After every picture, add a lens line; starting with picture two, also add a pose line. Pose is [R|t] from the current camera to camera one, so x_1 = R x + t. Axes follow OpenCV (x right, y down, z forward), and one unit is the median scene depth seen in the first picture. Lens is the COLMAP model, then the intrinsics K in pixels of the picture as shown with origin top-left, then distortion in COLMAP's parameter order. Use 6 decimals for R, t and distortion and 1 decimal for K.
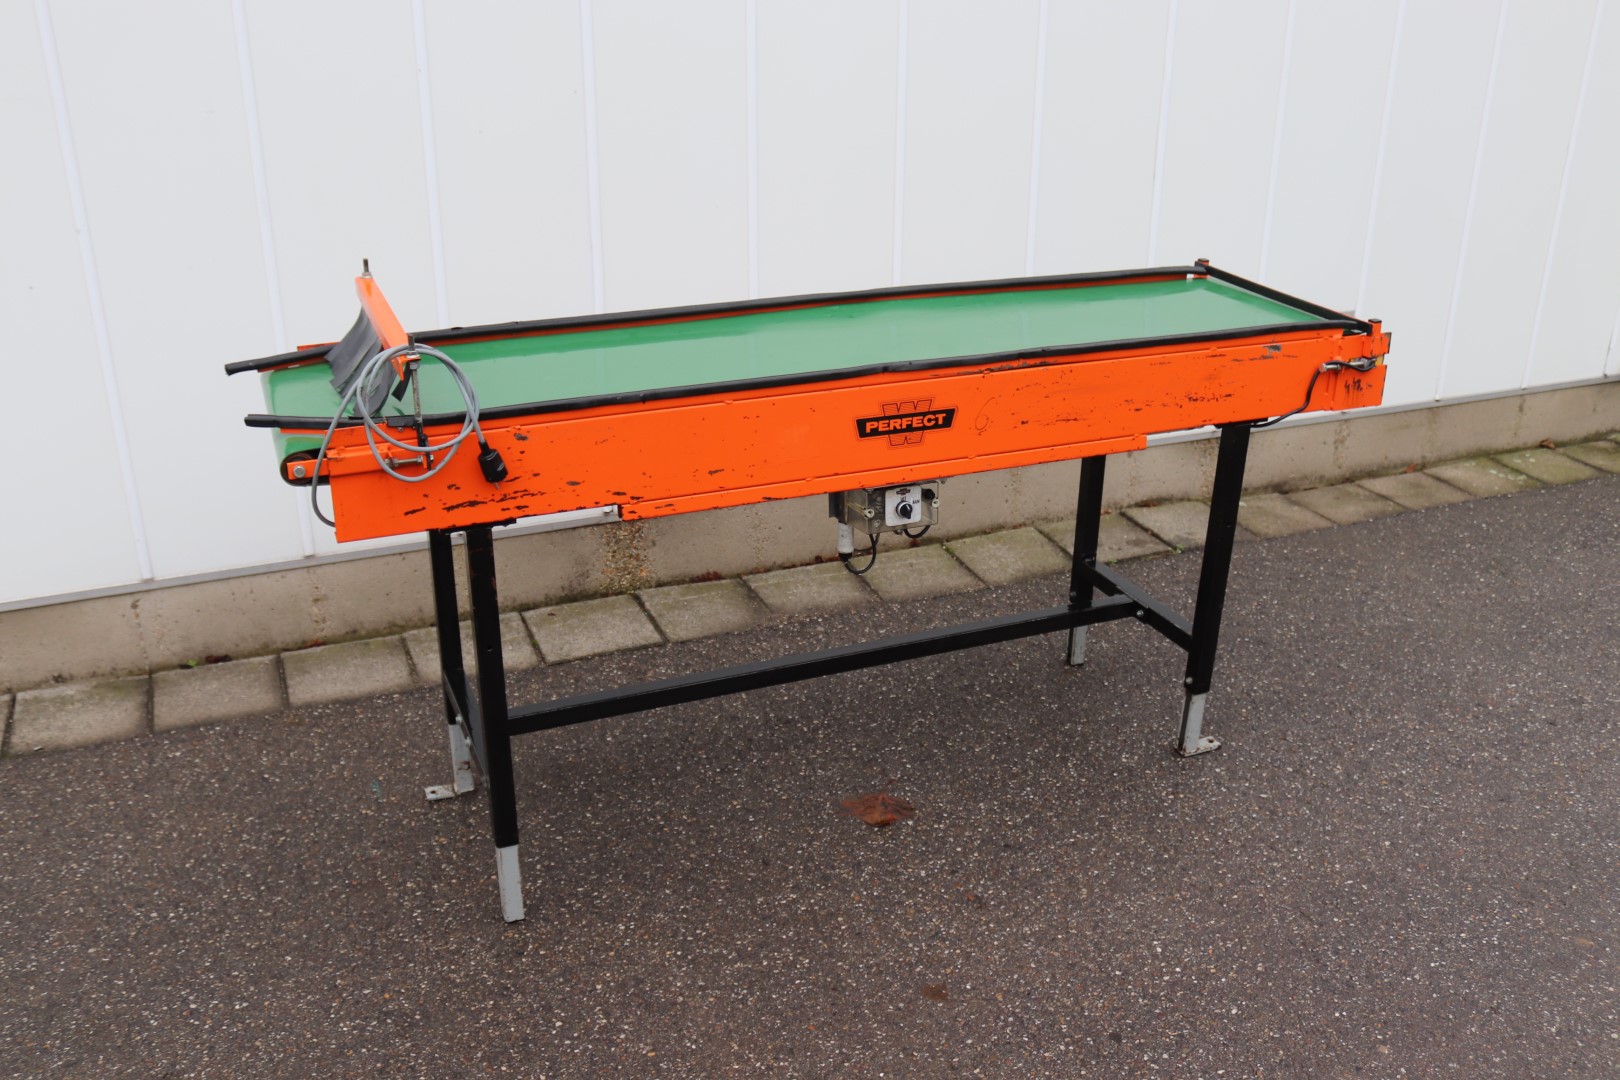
lens RADIAL K [[1466.7, 0, 806.5], [0, 1466.7, 557.0], [0, 0, 1]] dist [-0.158591, 0.163612]
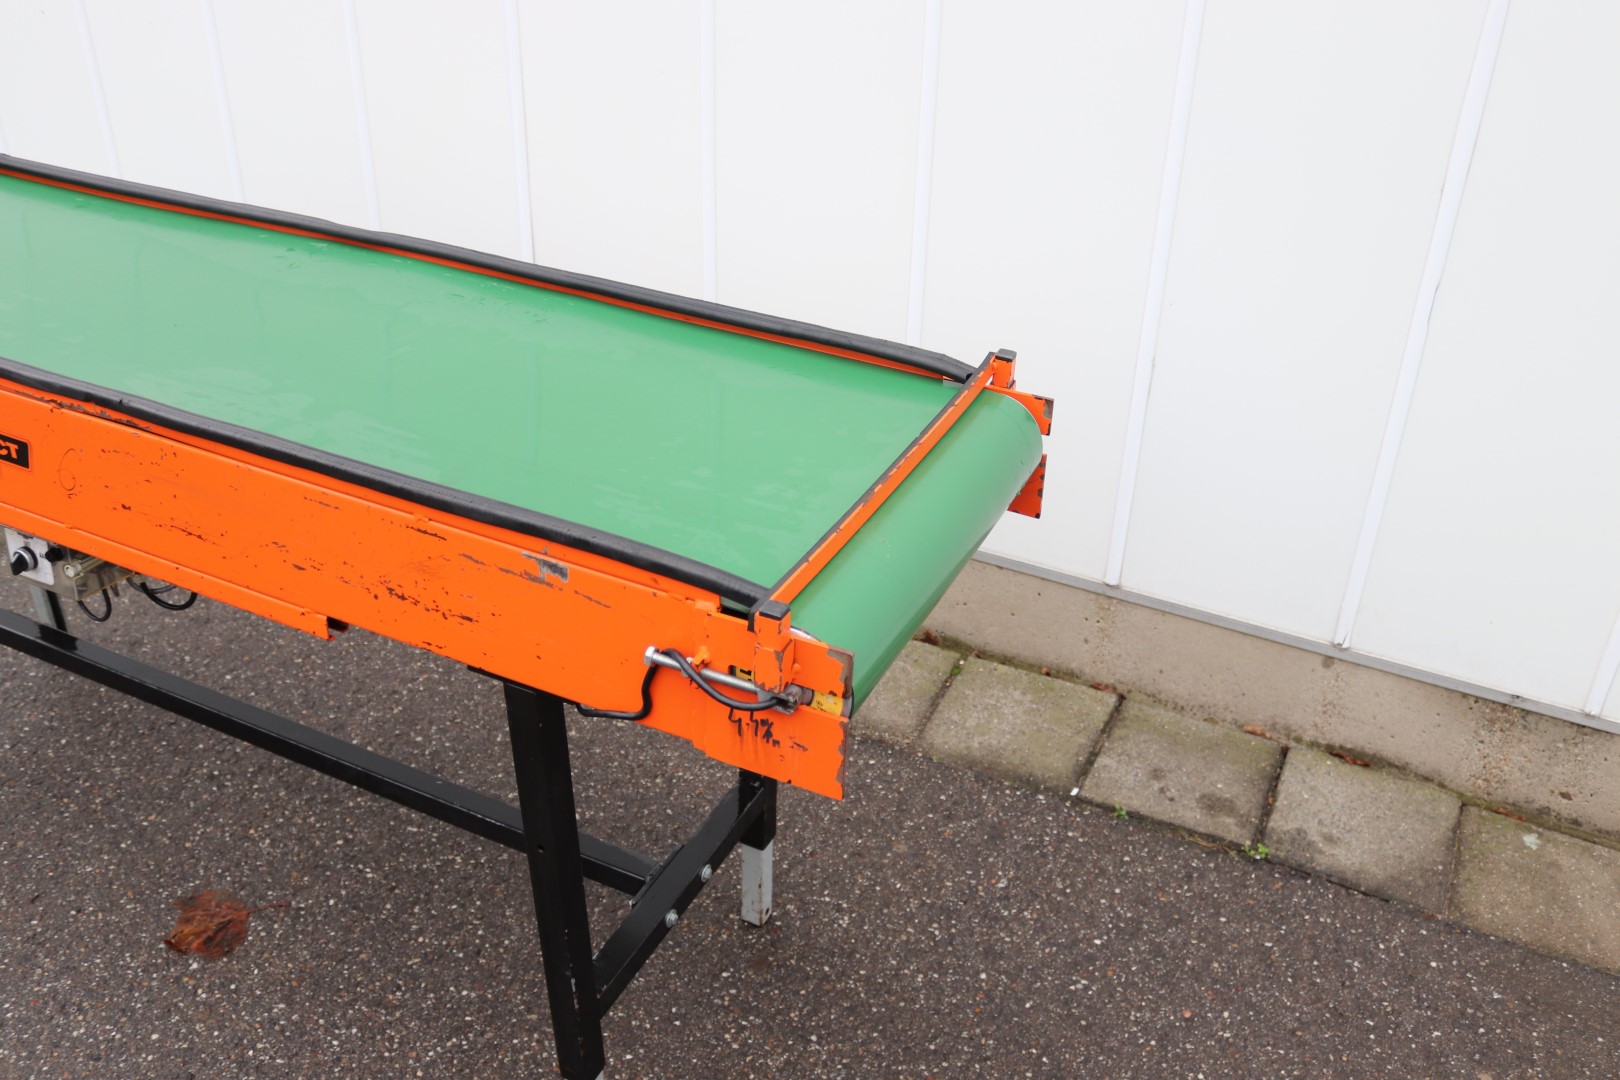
lens RADIAL K [[1466.7, 0, 806.5], [0, 1466.7, 557.0], [0, 0, 1]] dist [-0.158591, 0.163612]
pose [[0.670400, 0.402656, -0.623243, 0.587401], [-0.320514, 0.914693, 0.246187, -0.254210], [0.669205, 0.034714, 0.742267, 0.626789]]
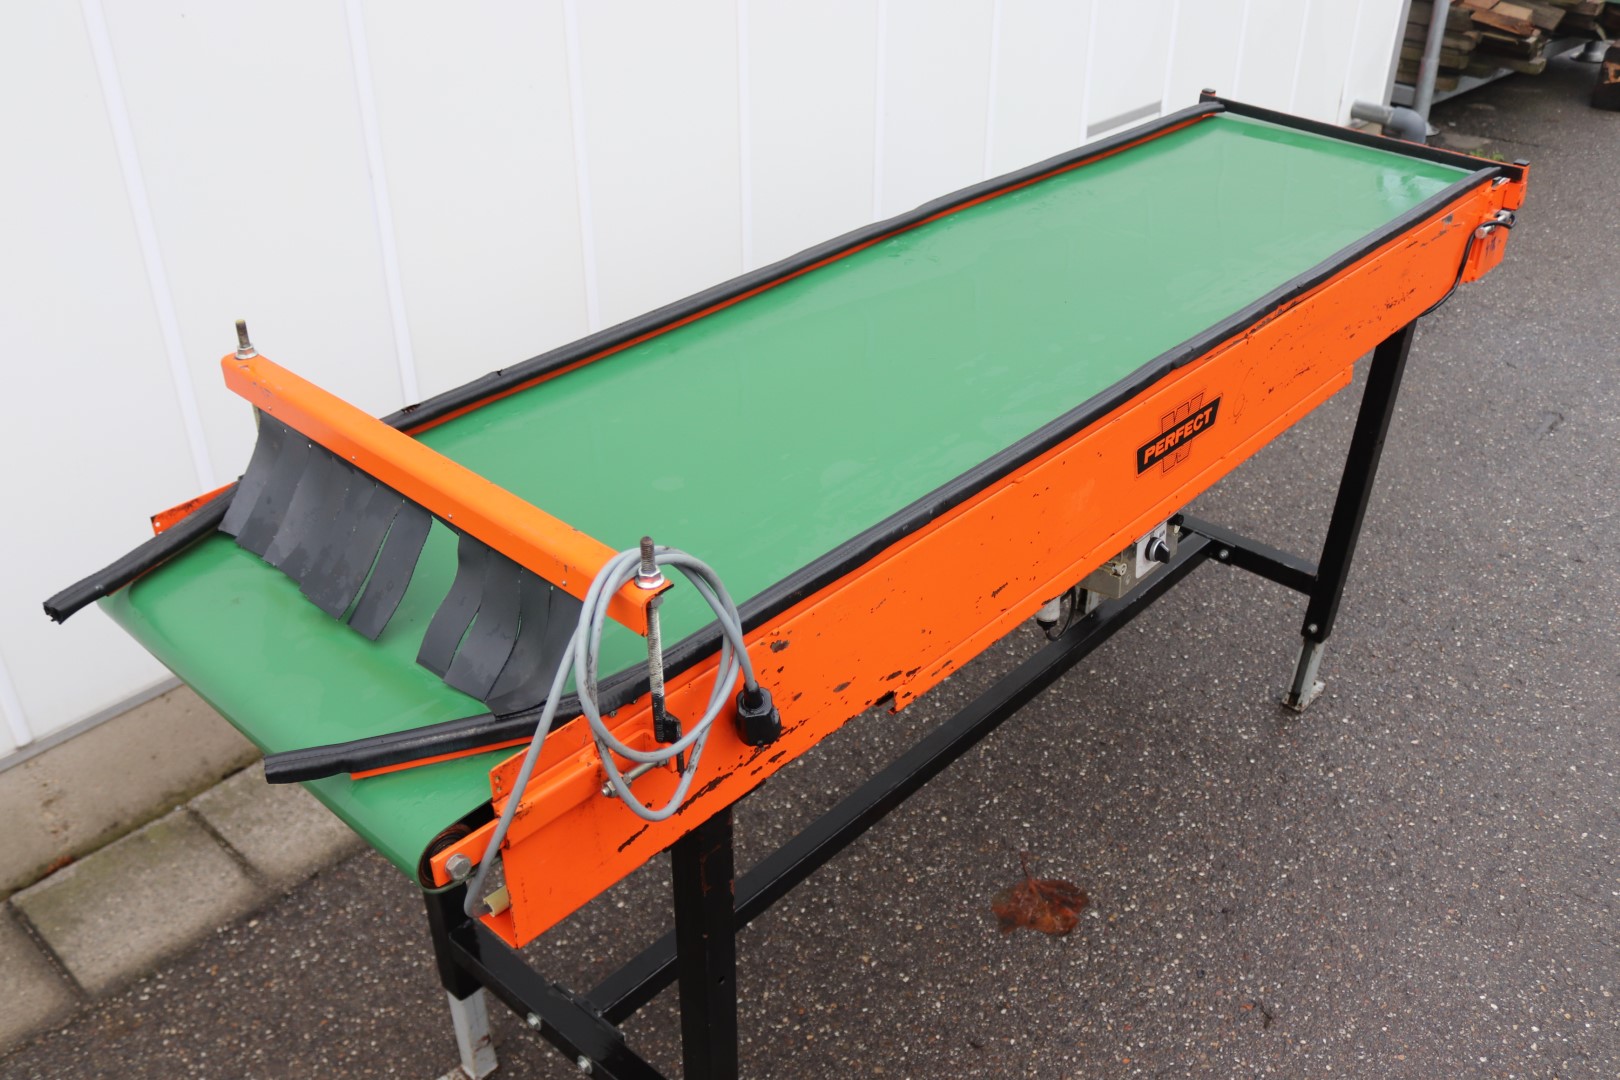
lens RADIAL K [[1466.7, 0, 806.5], [0, 1466.7, 557.0], [0, 0, 1]] dist [-0.158591, 0.163612]
pose [[0.907208, -0.232511, 0.350589, -0.265514], [0.174239, 0.966214, 0.189924, -0.154733], [-0.382903, -0.111214, 0.917070, 0.361470]]
